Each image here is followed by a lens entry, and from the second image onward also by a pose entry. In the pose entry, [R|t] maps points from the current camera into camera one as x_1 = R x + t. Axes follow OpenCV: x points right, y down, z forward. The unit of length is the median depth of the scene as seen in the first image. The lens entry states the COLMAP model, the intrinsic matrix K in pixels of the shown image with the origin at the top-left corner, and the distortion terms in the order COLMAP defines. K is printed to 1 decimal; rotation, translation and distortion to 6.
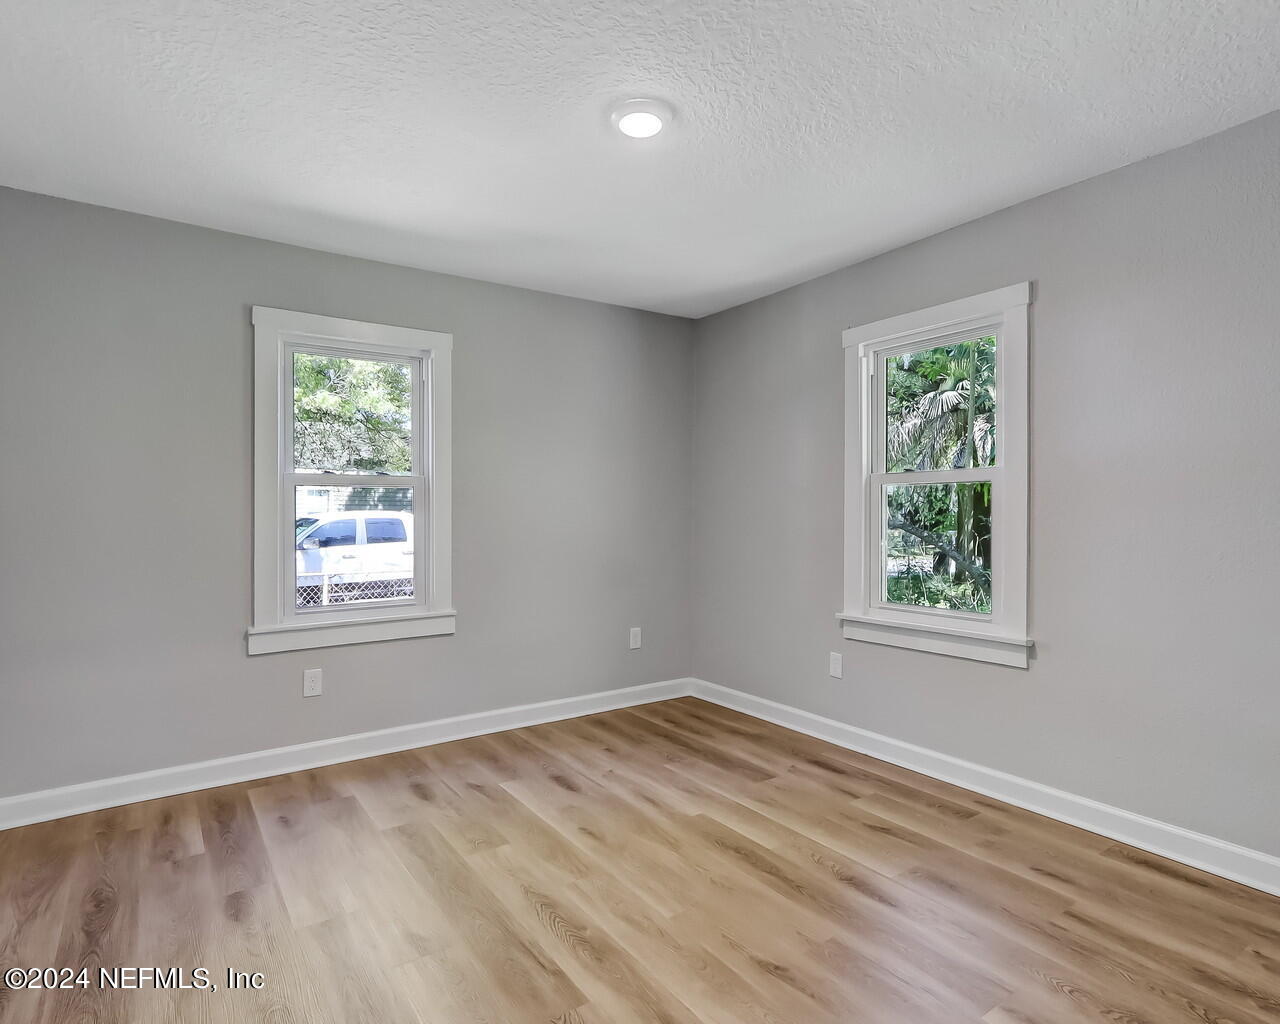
lens RADIAL K [[701.5, 0, 636.1], [0, 701.5, 512.1], [0, 0, 1]] dist [-0.000165, 0.002447]
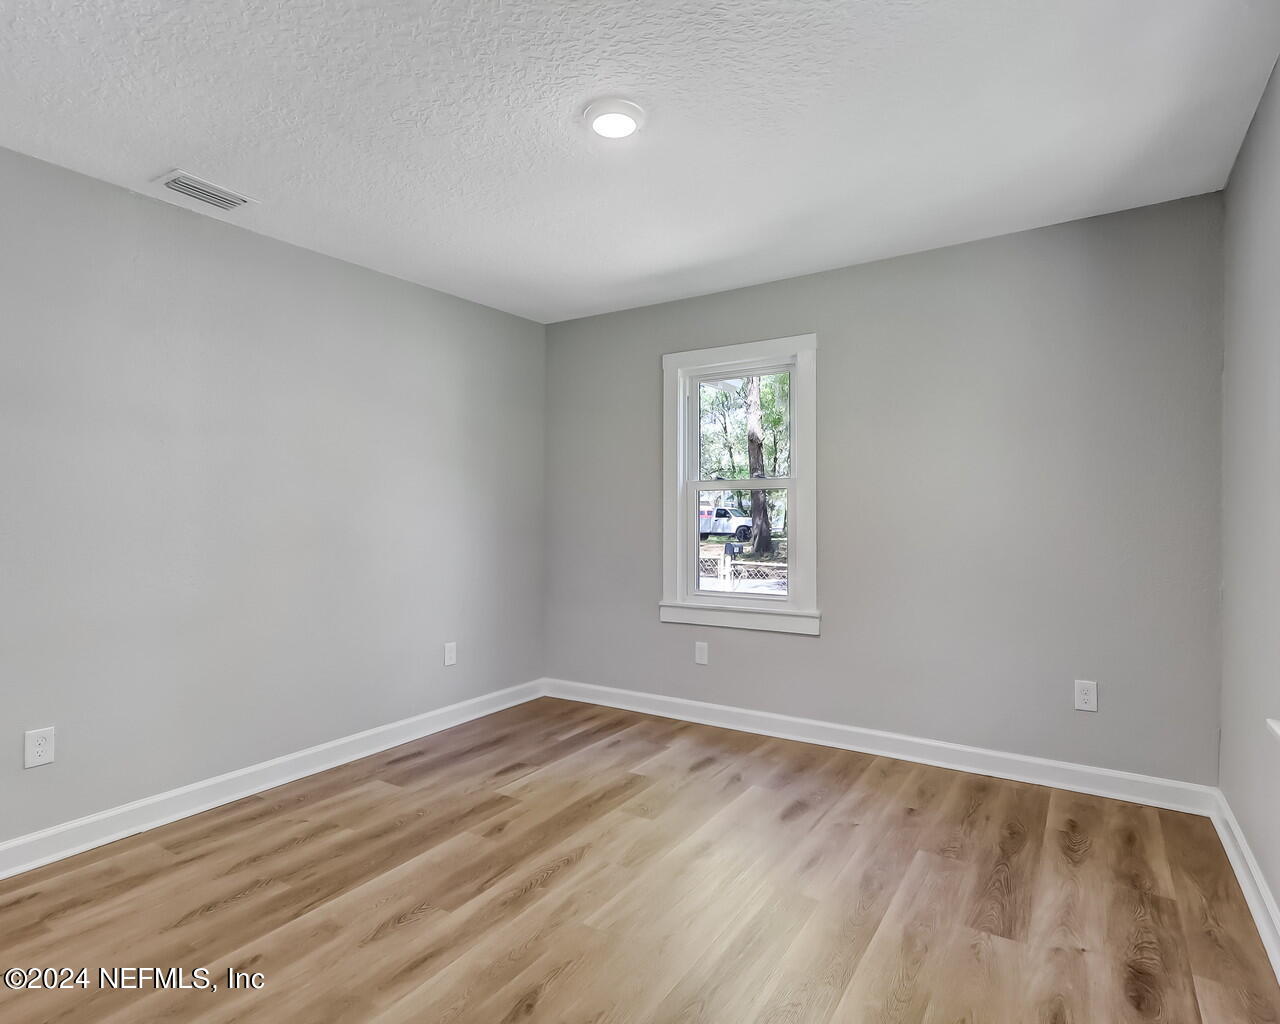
lens RADIAL K [[701.5, 0, 636.1], [0, 701.5, 512.1], [0, 0, 1]] dist [-0.000165, 0.002447]
pose [[0.380032, 0.000687, -0.924973, 0.712612], [-0.000515, 1.000000, 0.000531, -0.001952], [0.924973, 0.000274, 0.380032, 0.499017]]
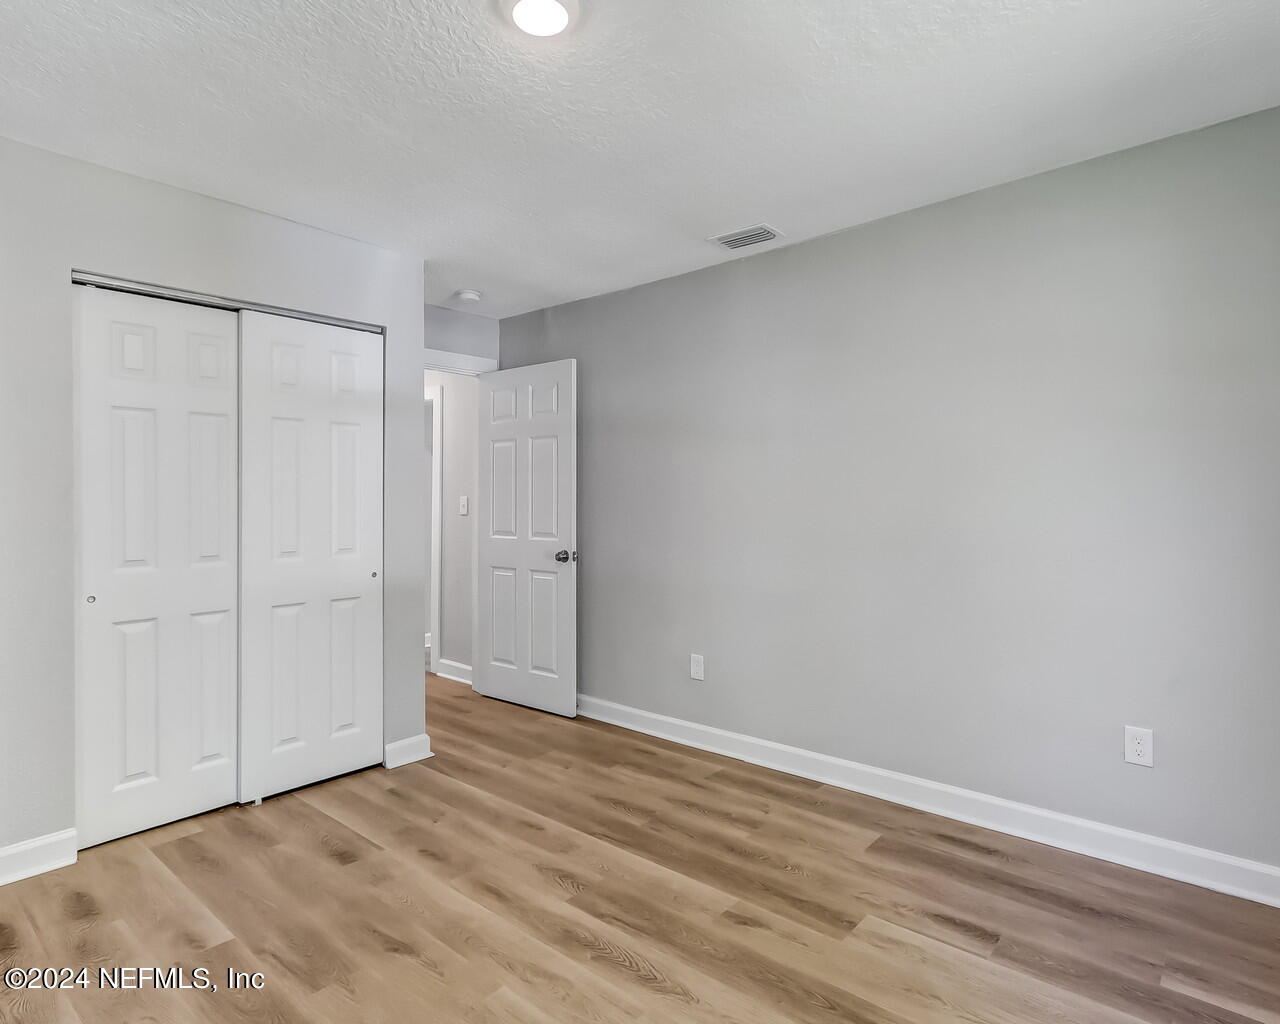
lens RADIAL K [[709.3, 0, 637.1], [0, 709.3, 500.7], [0, 0, 1]] dist [0.000648, 0.001194]
pose [[-0.968759, 0.000090, -0.248002, 0.073909], [0.001407, 0.999986, -0.005135, -0.008483], [0.247998, -0.005323, -0.968746, 1.357980]]
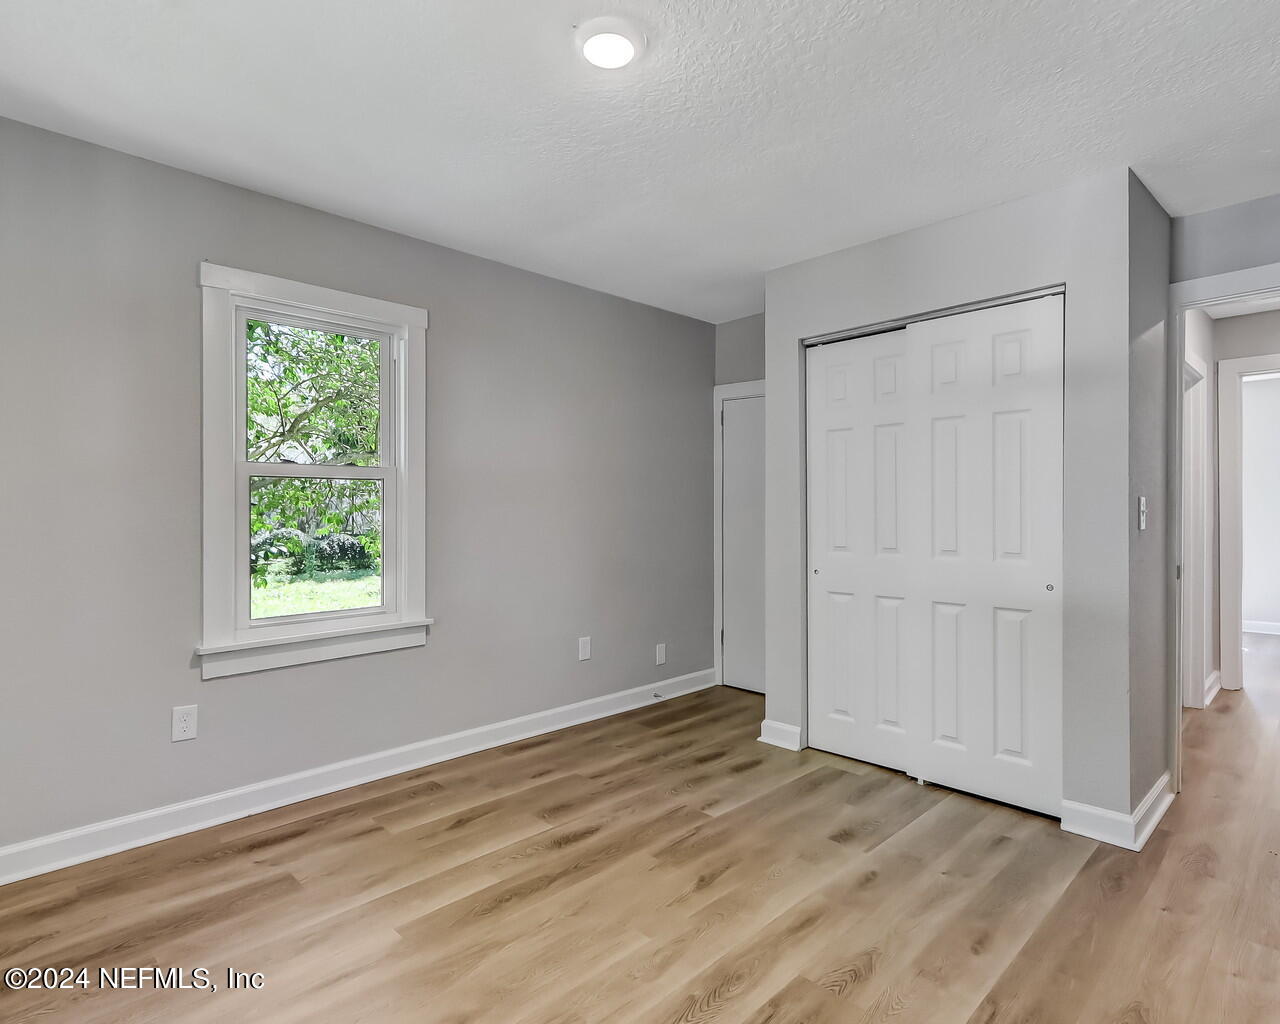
lens RADIAL K [[701.5, 0, 636.1], [0, 701.5, 512.1], [0, 0, 1]] dist [-0.000165, 0.002447]
pose [[-0.179646, -0.005268, 0.983717, -0.631095], [-0.001758, 0.999986, 0.005034, -0.000790], [-0.983730, -0.000825, -0.179652, 0.856657]]
